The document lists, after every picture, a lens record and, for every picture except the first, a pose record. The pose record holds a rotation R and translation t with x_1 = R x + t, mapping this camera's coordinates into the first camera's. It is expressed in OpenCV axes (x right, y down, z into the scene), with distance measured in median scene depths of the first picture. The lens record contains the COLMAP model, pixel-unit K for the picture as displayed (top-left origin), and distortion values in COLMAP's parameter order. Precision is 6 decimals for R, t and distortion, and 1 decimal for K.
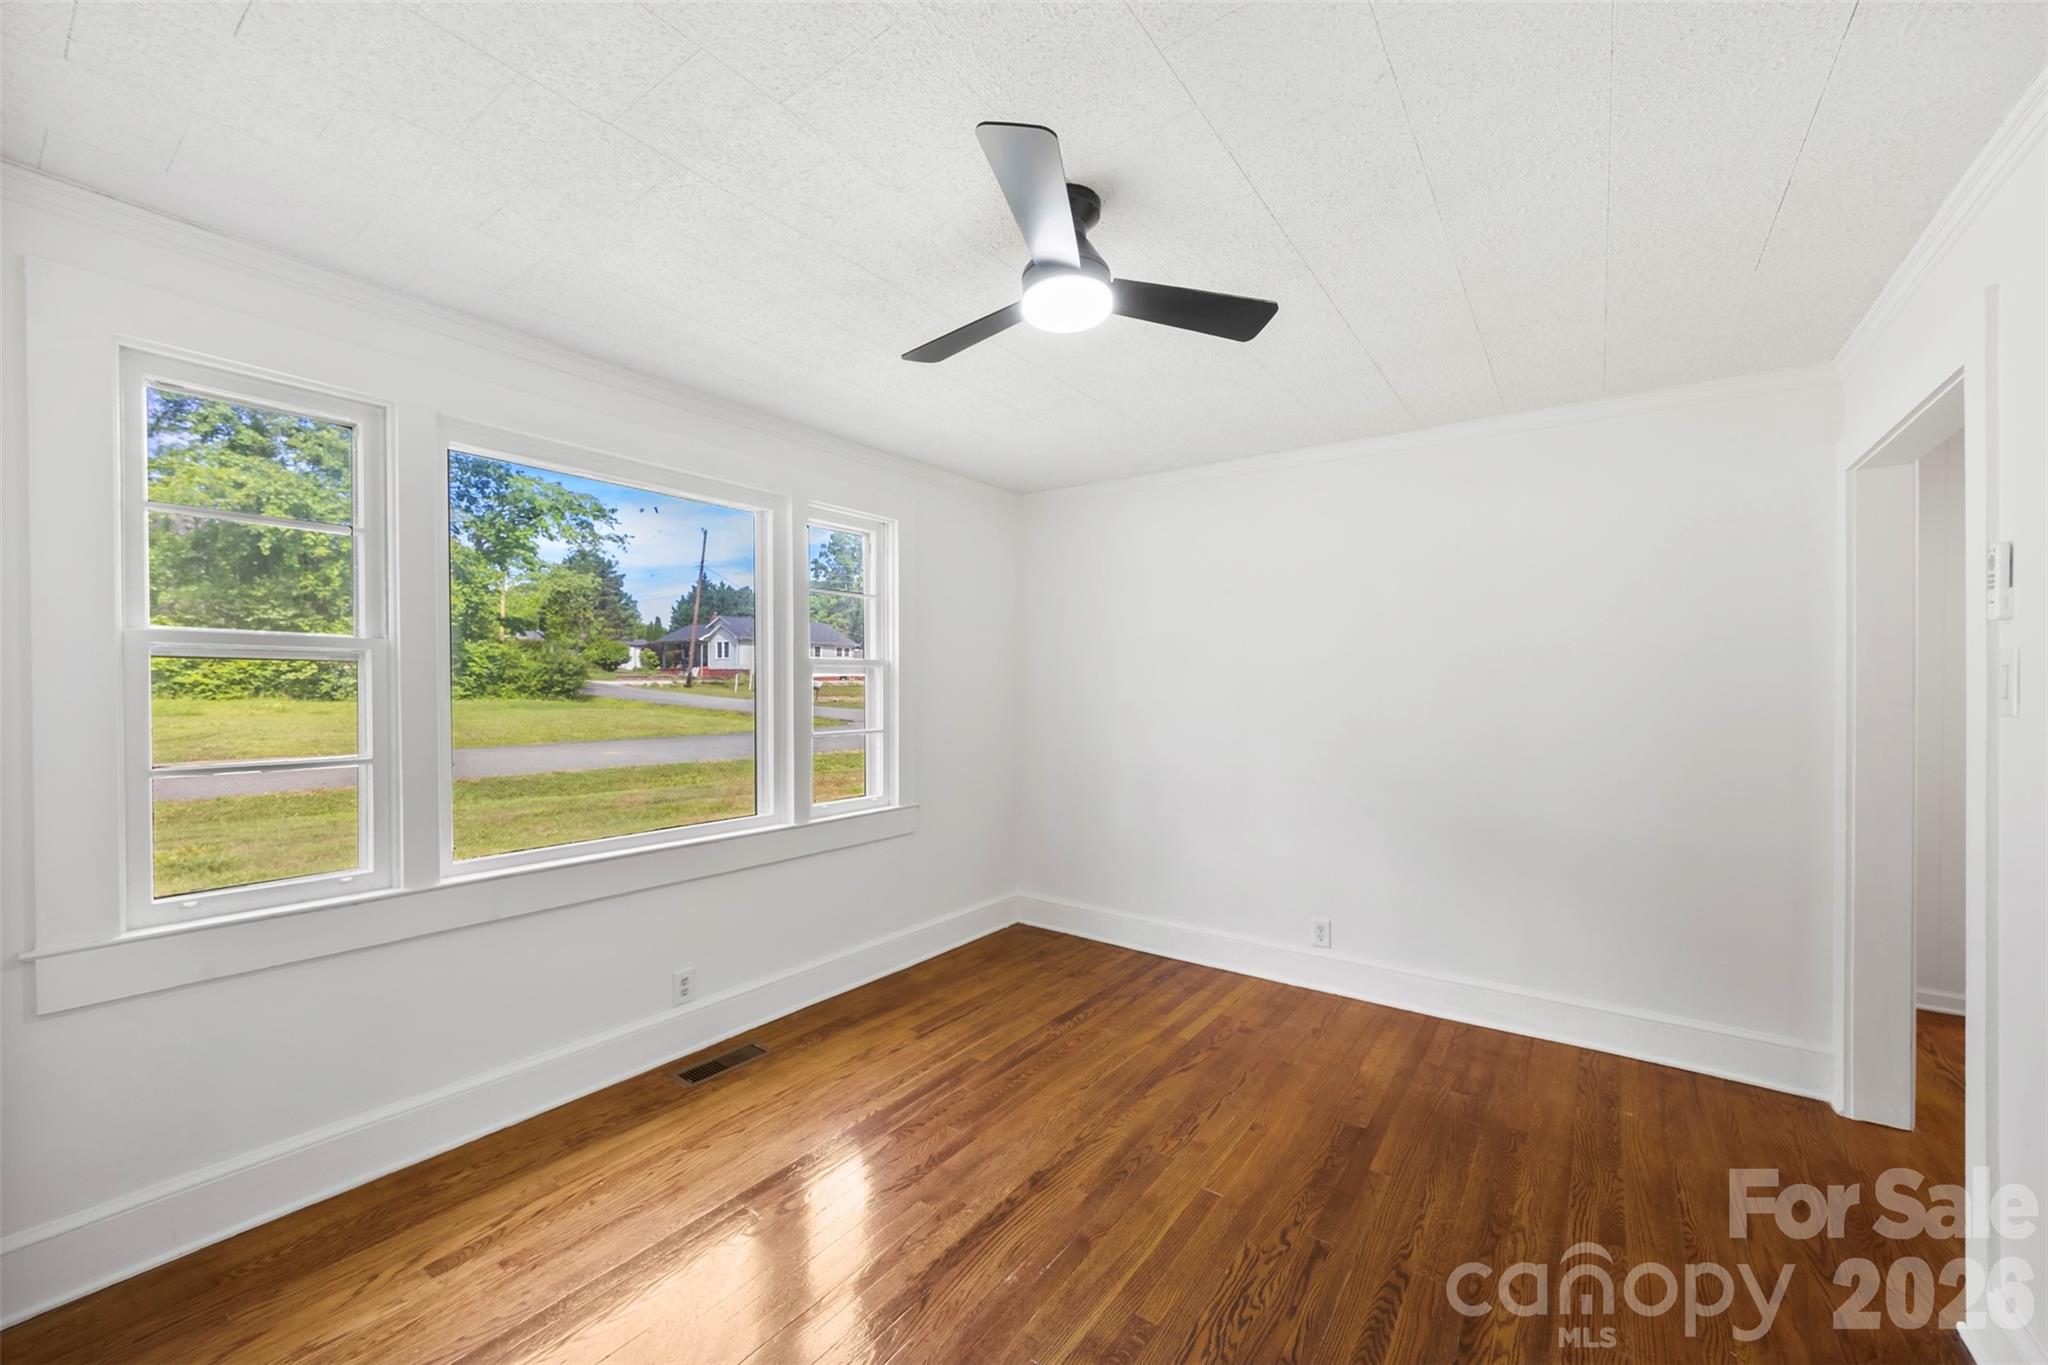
lens RADIAL K [[793.8, 0, 1062.9], [0, 793.8, 686.1], [0, 0, 1]] dist [-0.011204, 0.000258]
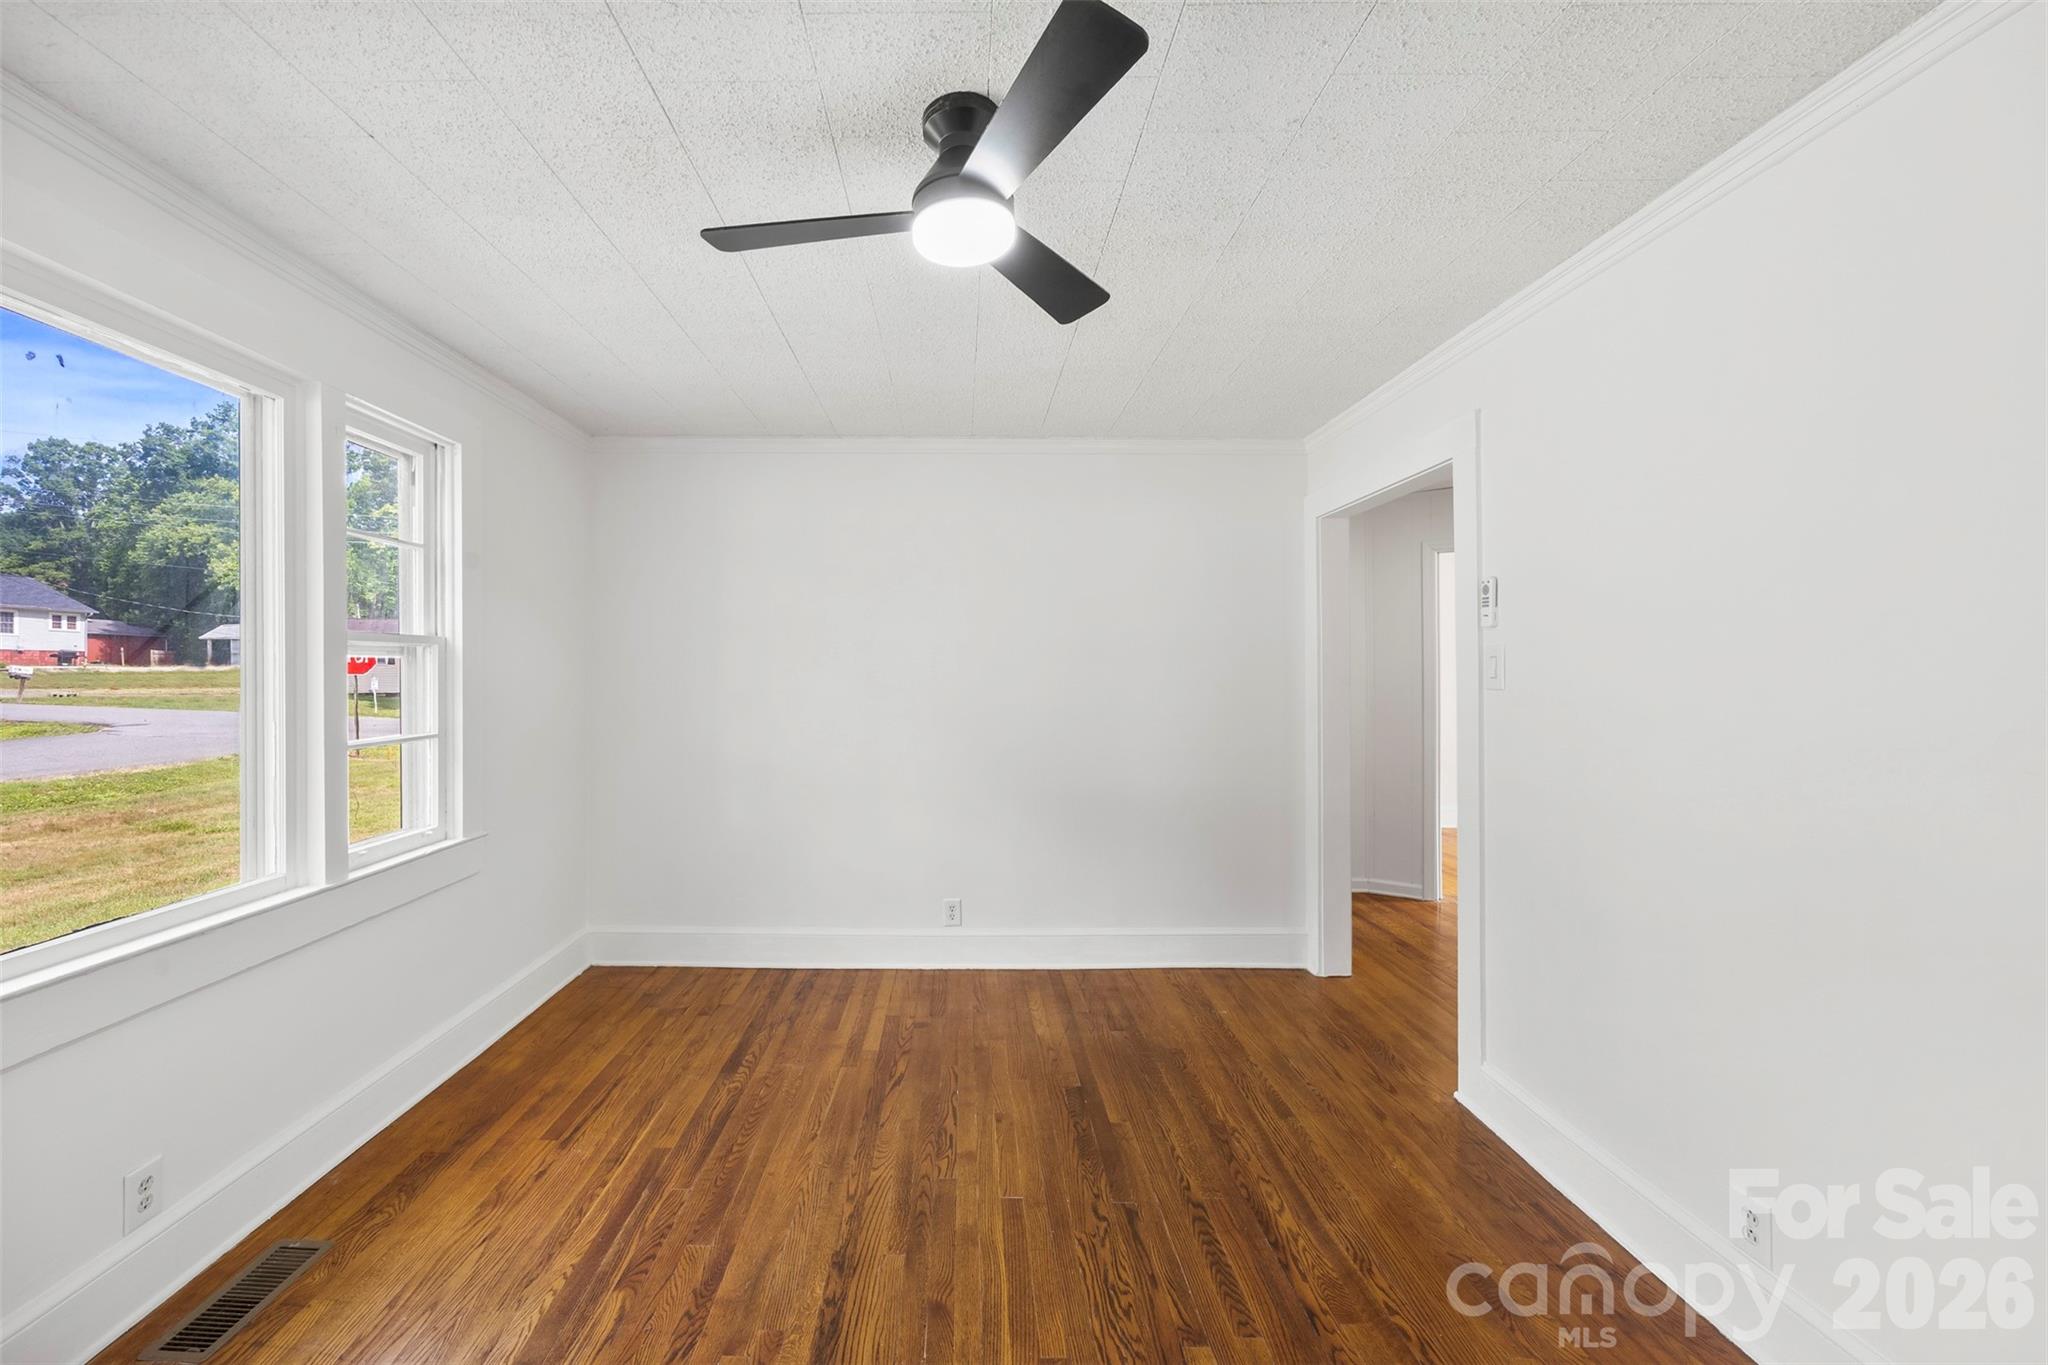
lens RADIAL K [[793.8, 0, 983.5], [0, 793.8, 664.3], [0, 0, 1]] dist [-0.011204, 0.000258]
pose [[0.818107, 0.002480, 0.575061, -0.295816], [0.002291, 0.999969, -0.007572, -0.001054], [-0.575062, 0.007512, 0.818075, 0.172032]]
